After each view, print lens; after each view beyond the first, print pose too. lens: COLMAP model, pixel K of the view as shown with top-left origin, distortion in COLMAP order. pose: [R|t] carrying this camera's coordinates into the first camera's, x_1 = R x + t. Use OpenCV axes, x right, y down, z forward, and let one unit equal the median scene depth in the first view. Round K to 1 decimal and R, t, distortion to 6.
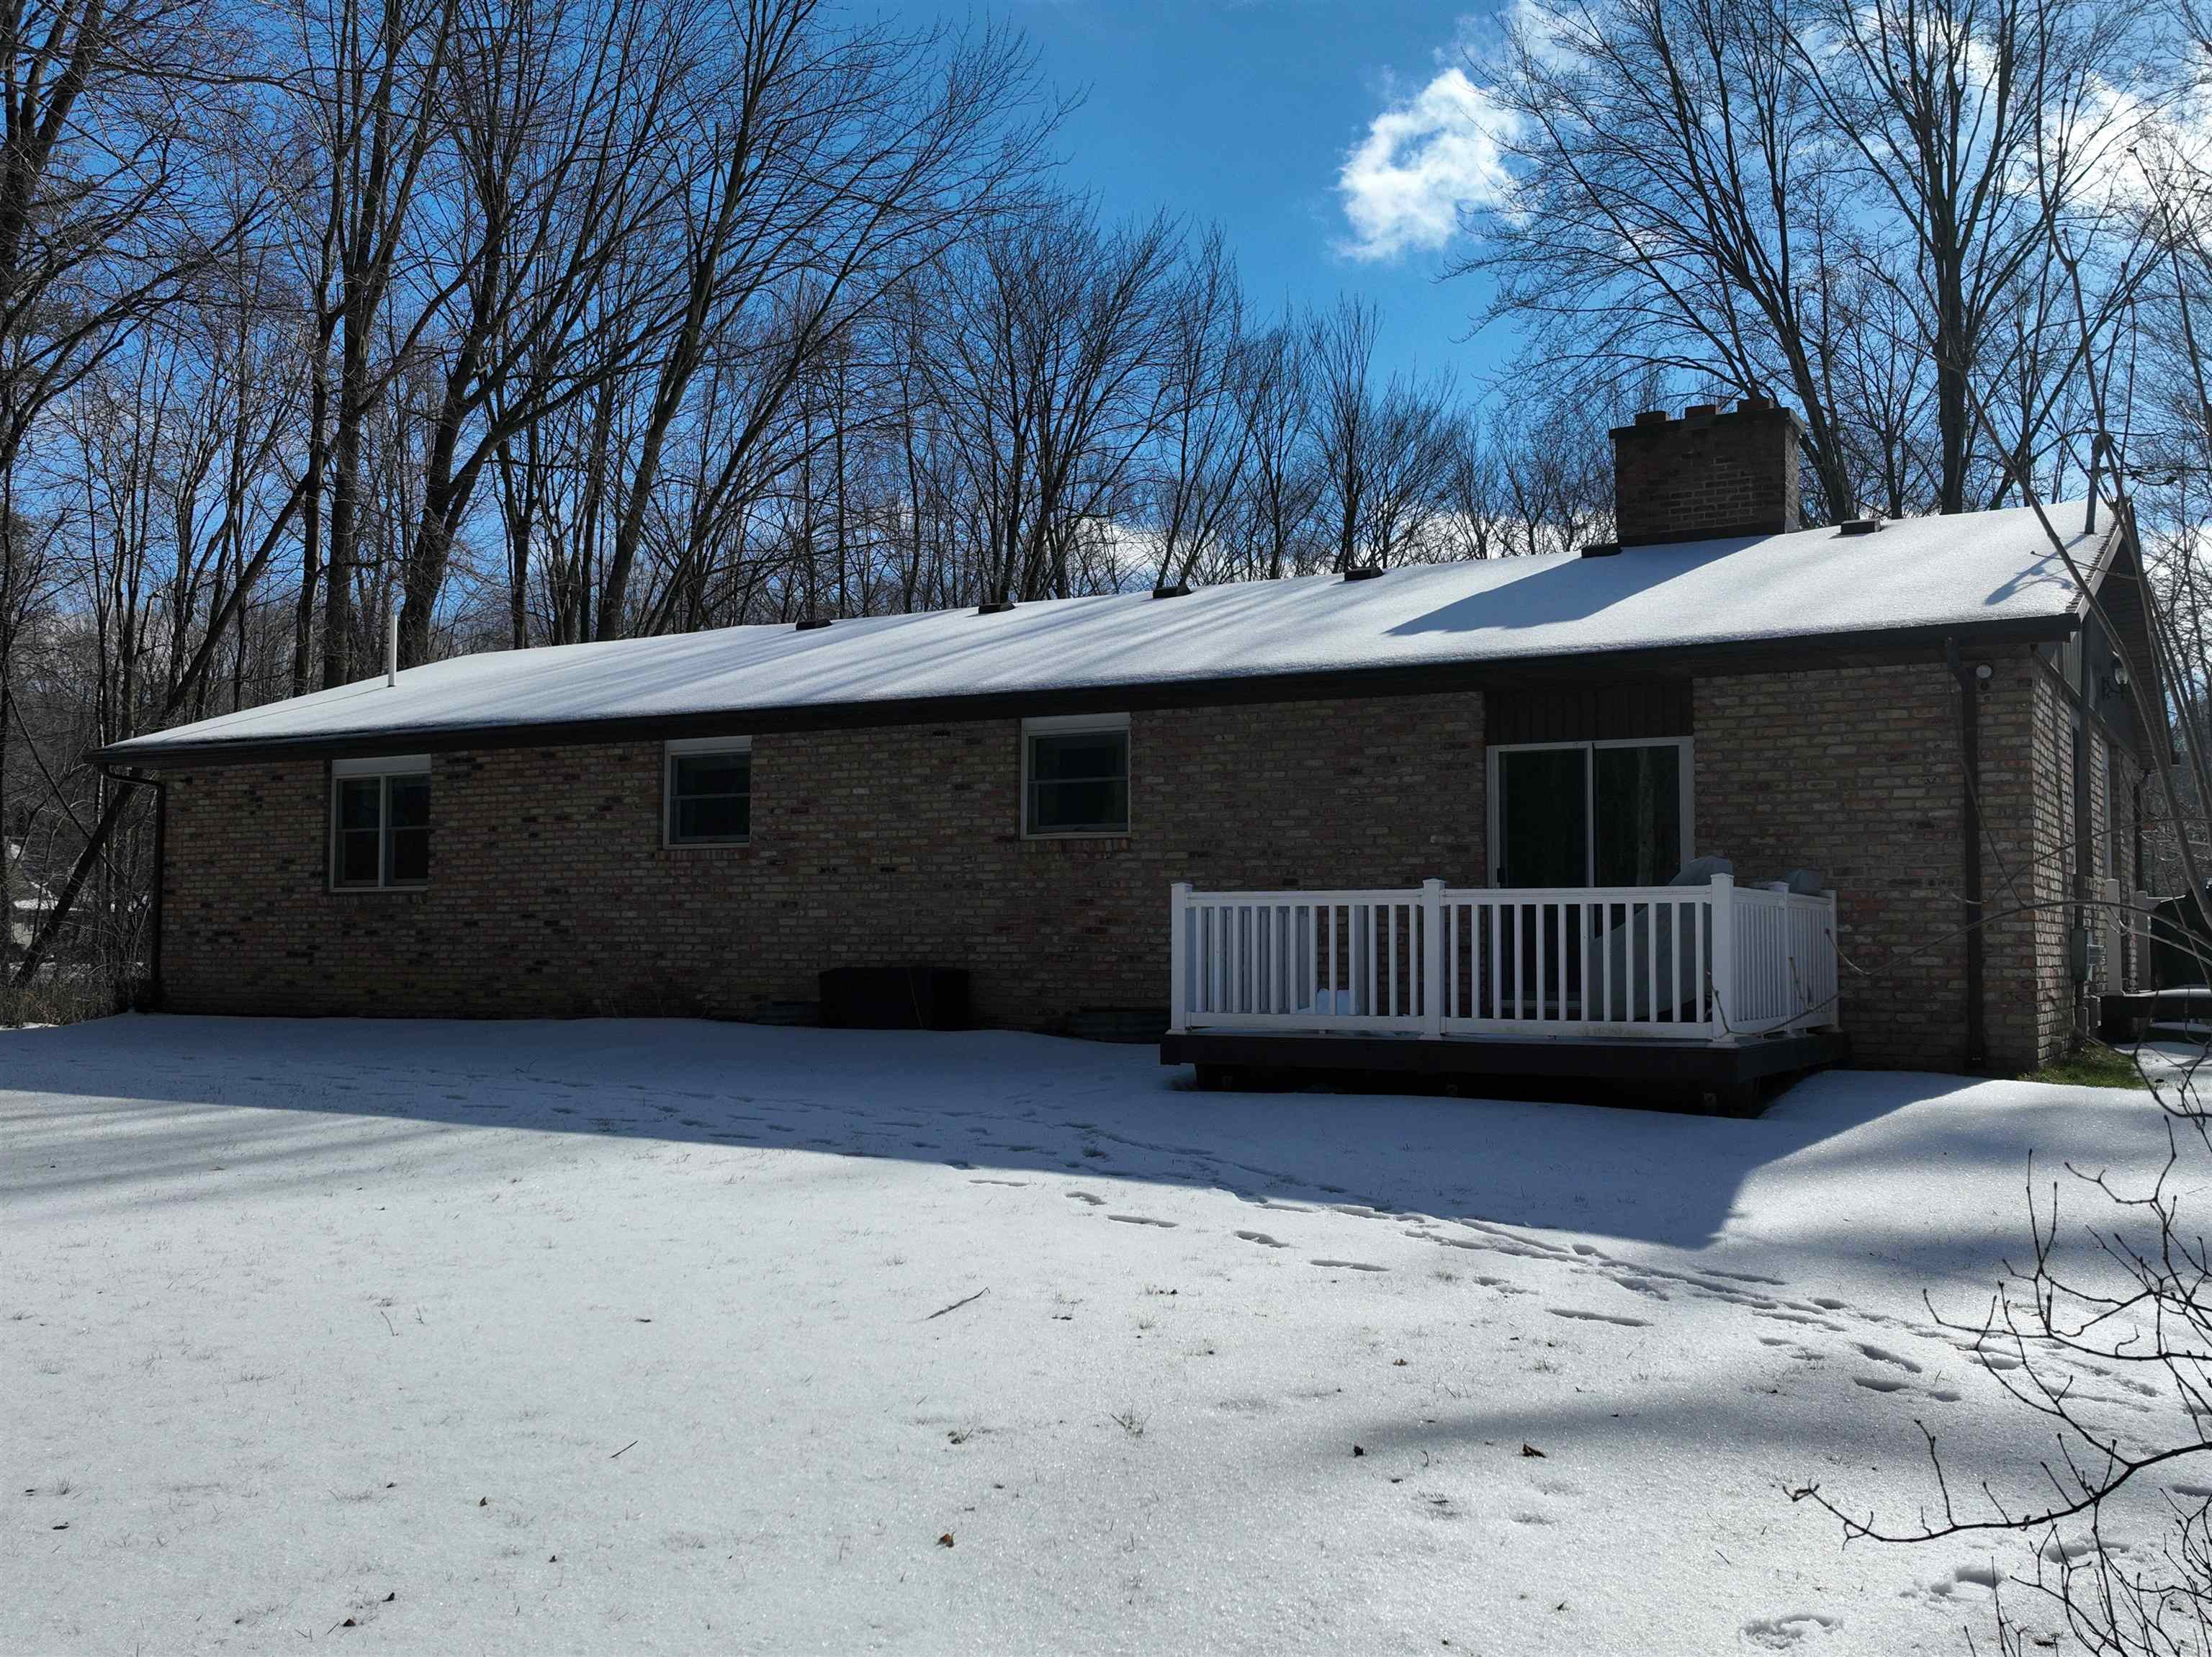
lens RADIAL K [[1927.0, 0, 1106.0], [0, 1927.0, 828.5], [0, 0, 1]] dist [0.001006, 0.004362]
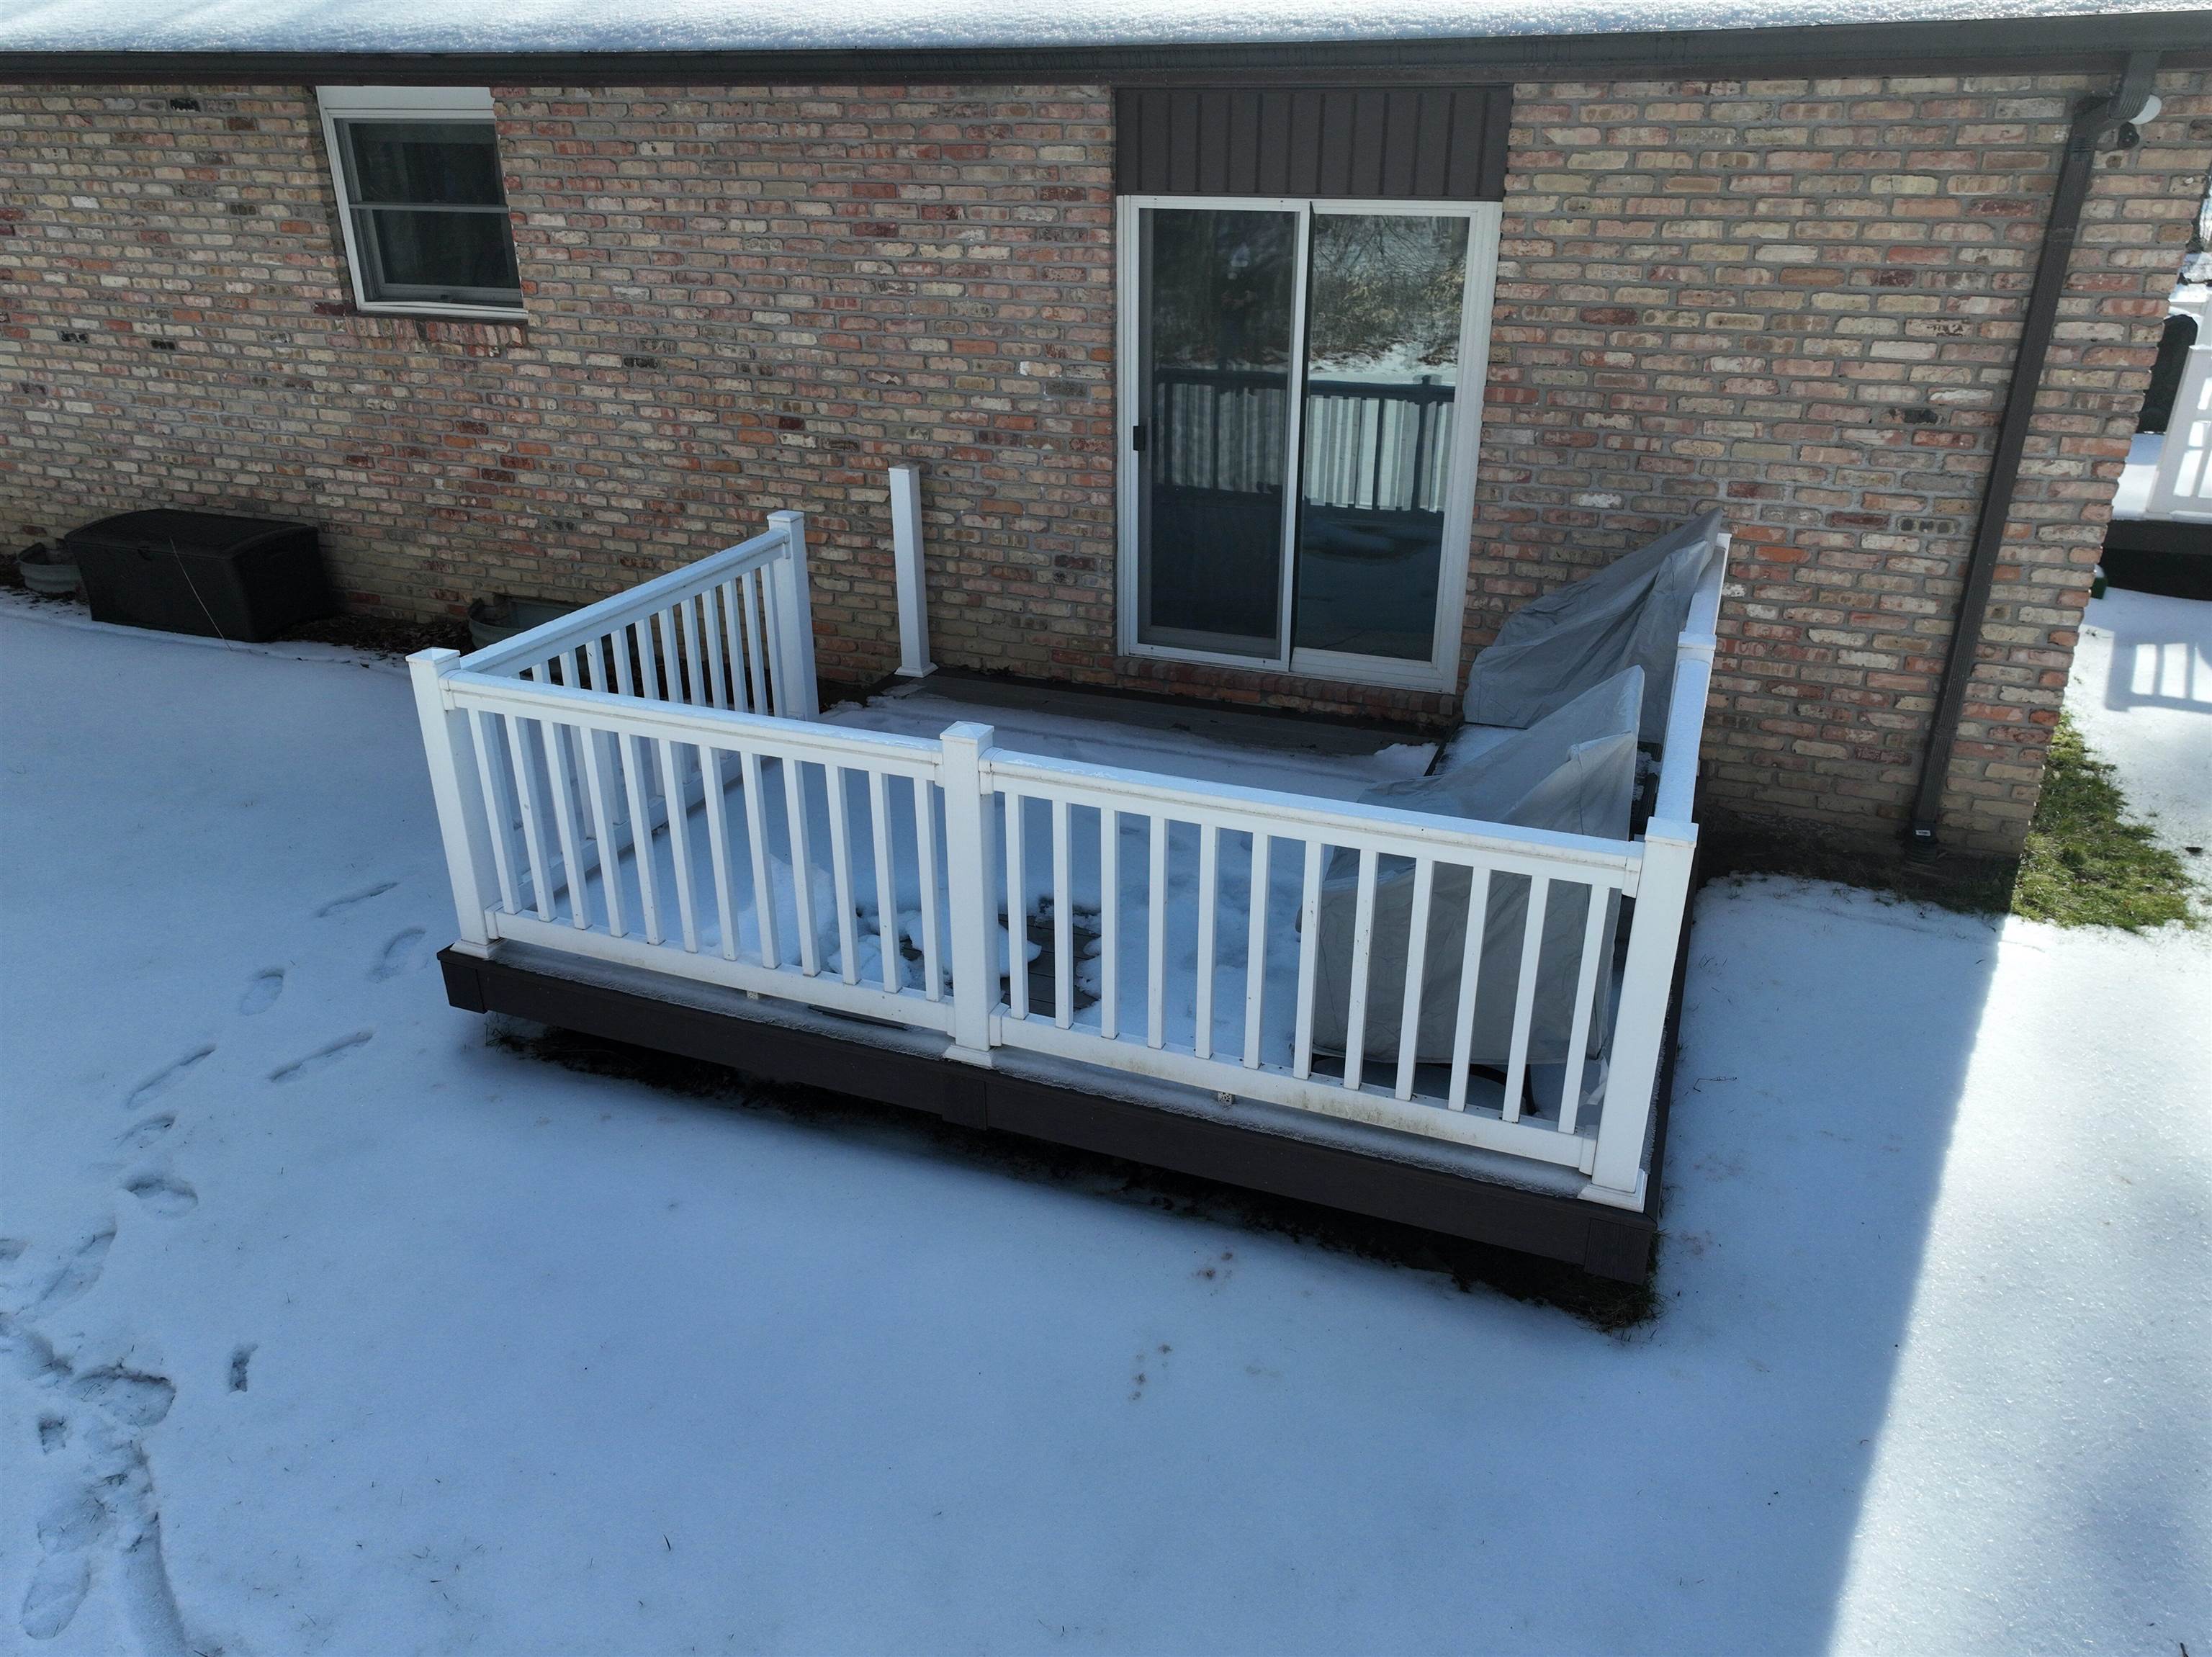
lens RADIAL K [[1577.8, 0, 1106.0], [0, 1577.8, 828.5], [0, 0, 1]] dist [-0.002754, 0.022405]
pose [[0.985410, -0.073857, 0.153339, 0.113402], [-0.003357, 0.892328, 0.451374, -0.084402], [-0.170166, -0.445303, 0.879061, 0.531712]]
